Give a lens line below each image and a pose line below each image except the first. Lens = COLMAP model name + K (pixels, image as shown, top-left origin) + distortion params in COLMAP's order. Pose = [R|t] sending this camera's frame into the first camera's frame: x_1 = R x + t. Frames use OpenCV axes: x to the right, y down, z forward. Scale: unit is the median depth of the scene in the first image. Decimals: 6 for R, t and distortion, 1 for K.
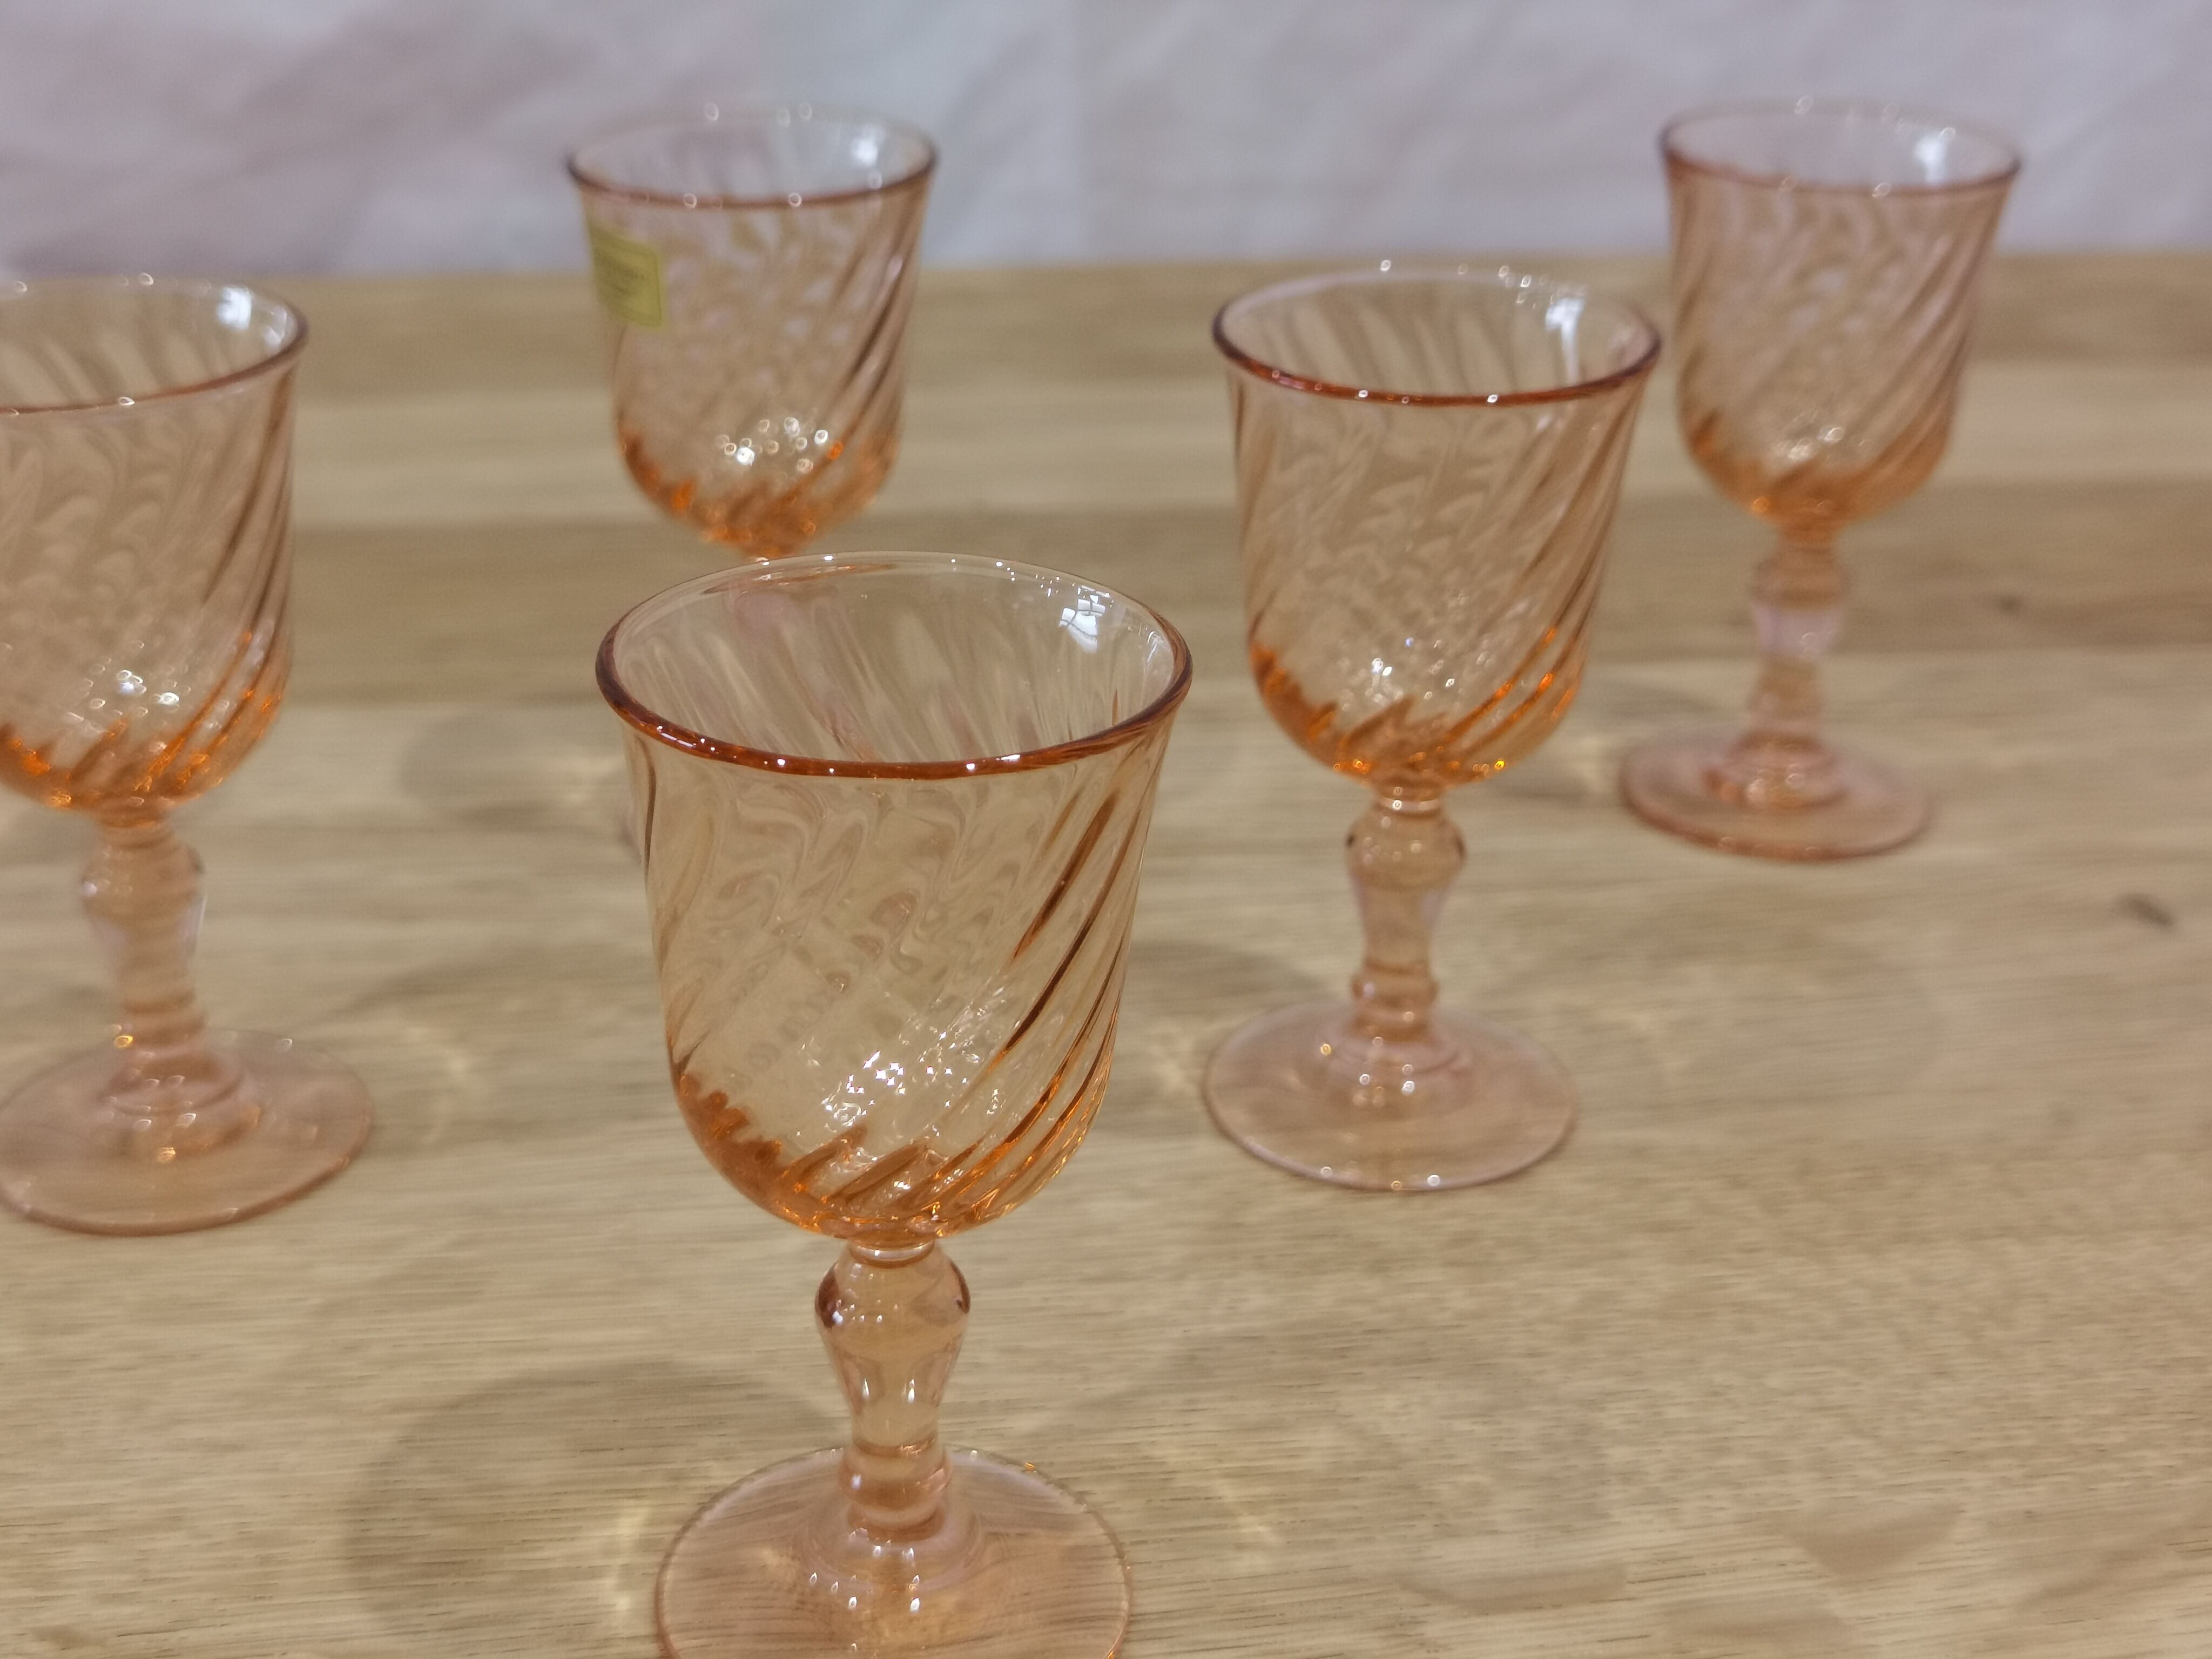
lens RADIAL K [[3179.4, 0, 1106.0], [0, 3179.4, 829.5], [0, 0, 1]] dist [-0.187507, 0.533758]
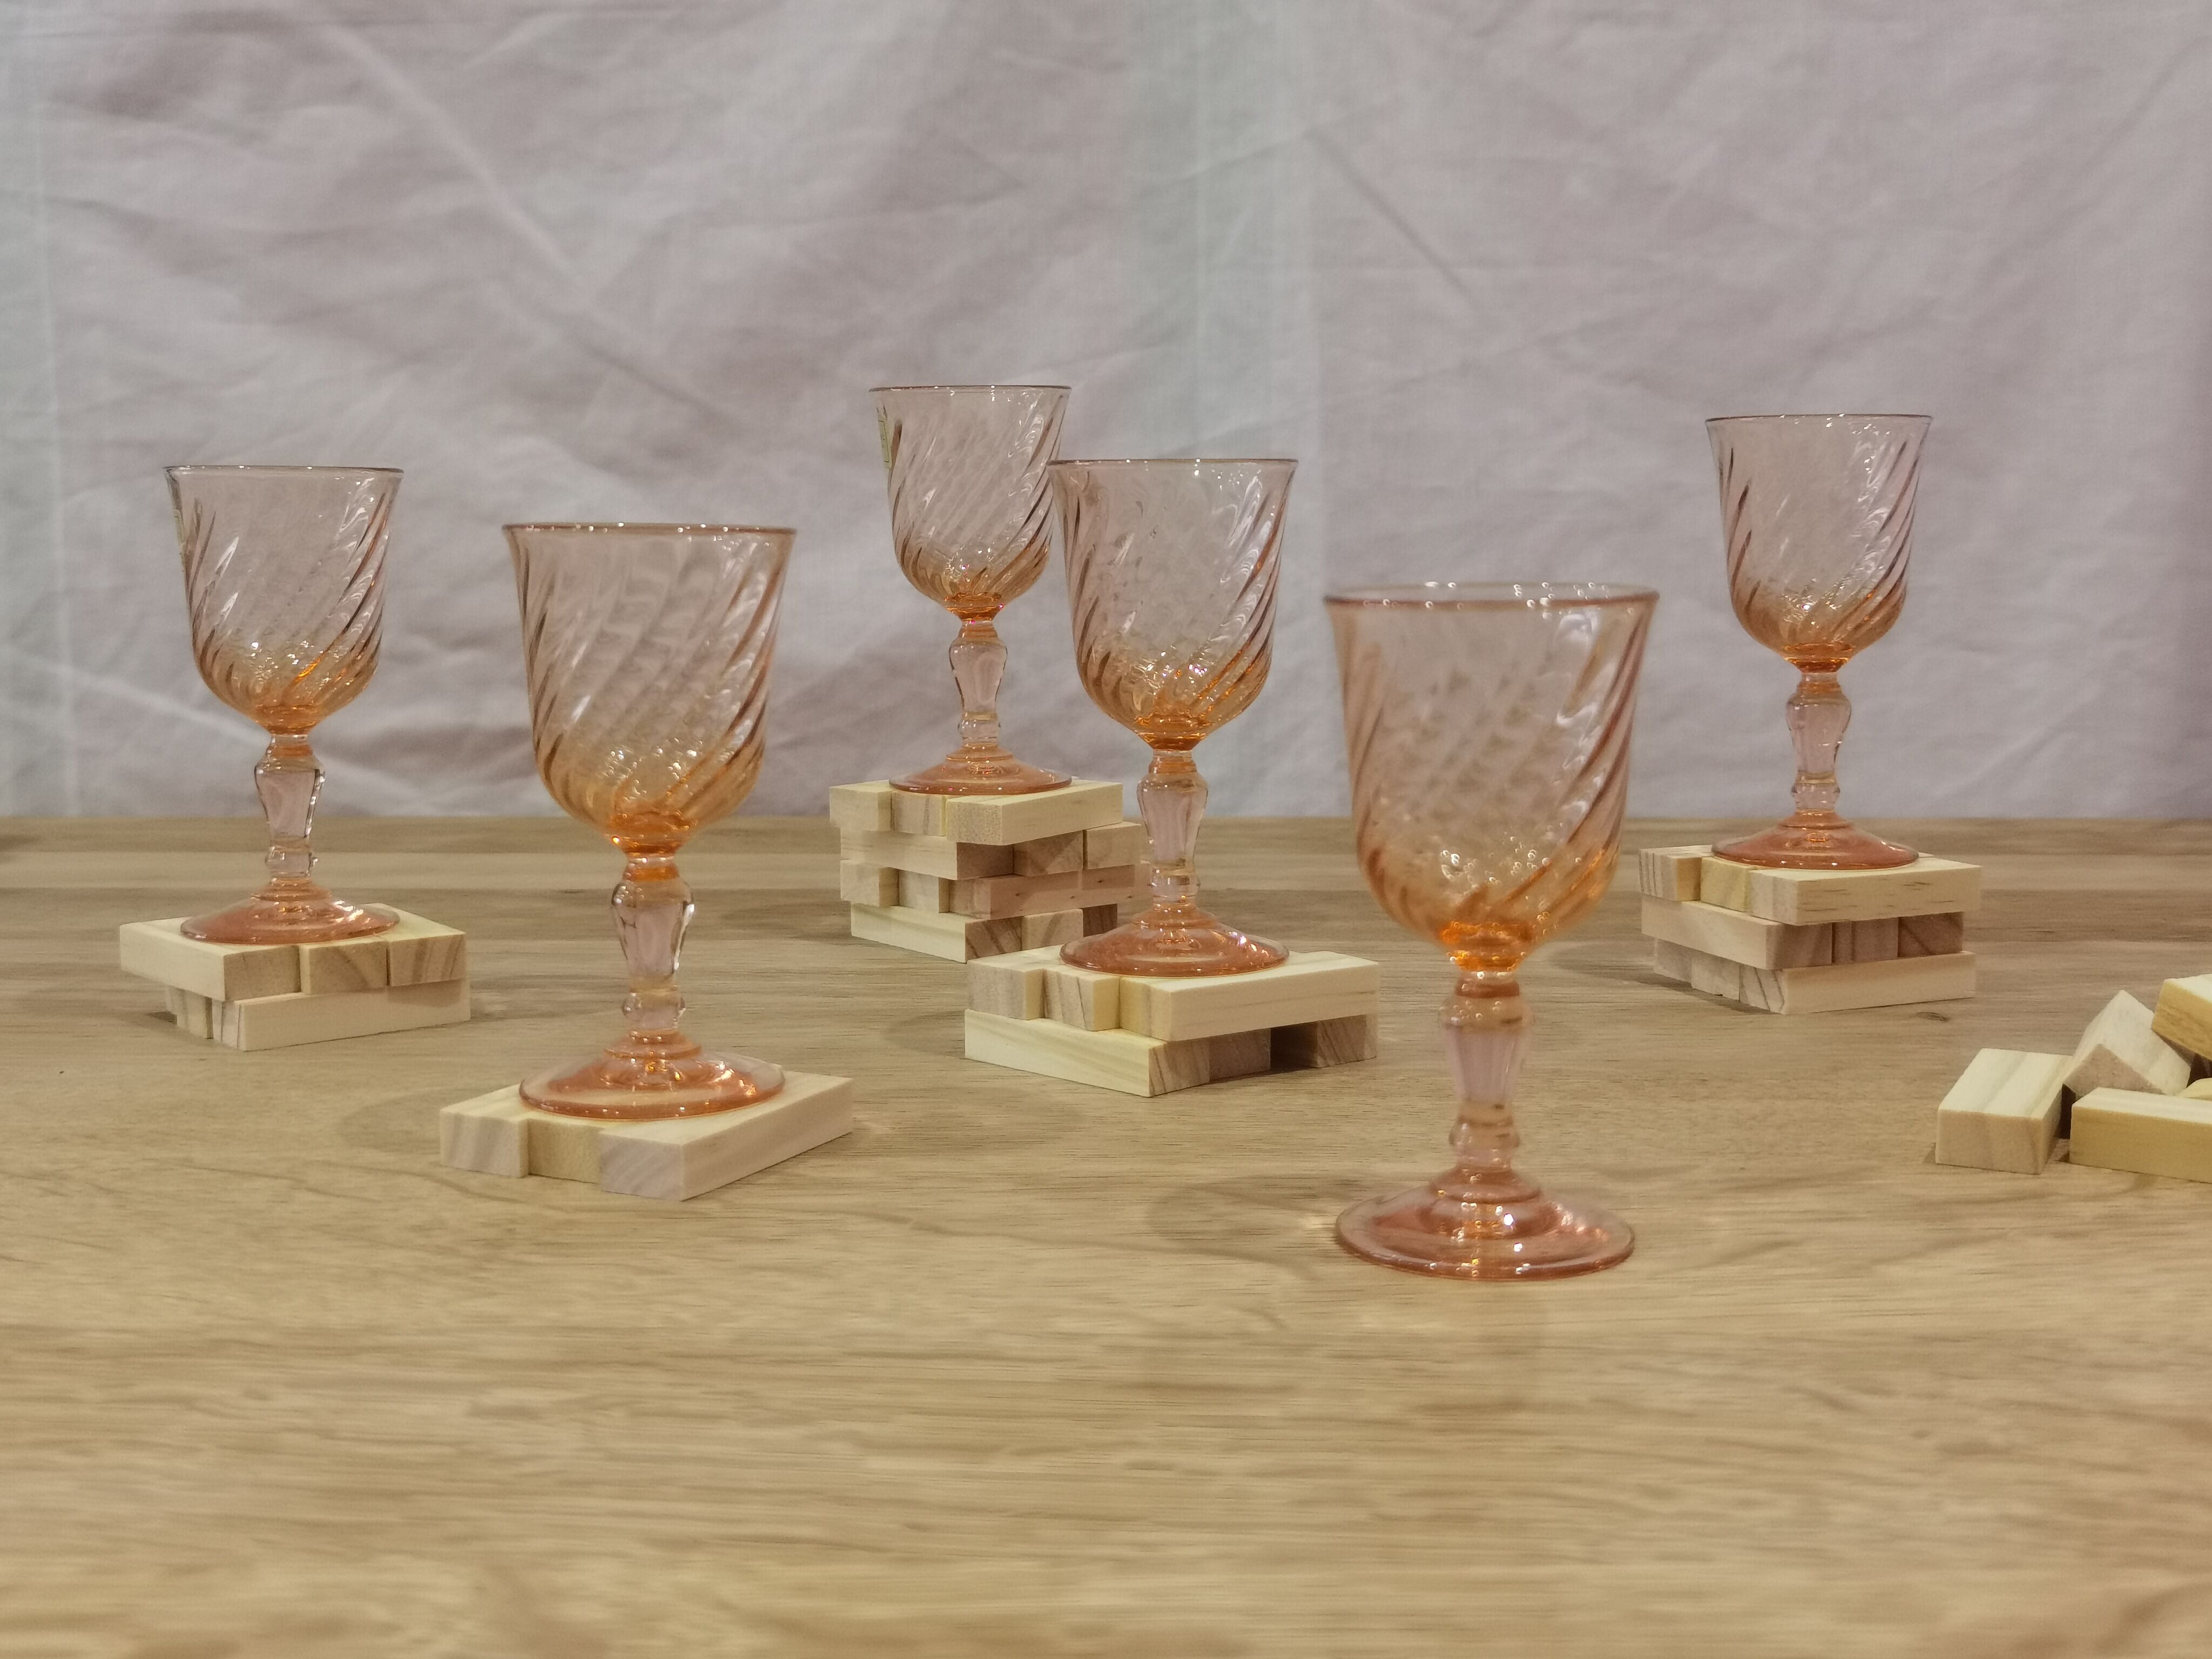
lens RADIAL K [[2622.2, 0, 1075.9], [0, 2622.2, 822.9], [0, 0, 1]] dist [-0.020862, -0.053753]
pose [[0.987108, 0.007614, -0.159872, 0.161624], [-0.057204, 0.949674, -0.307971, 0.479697], [0.149481, 0.313147, 0.937867, -0.402319]]
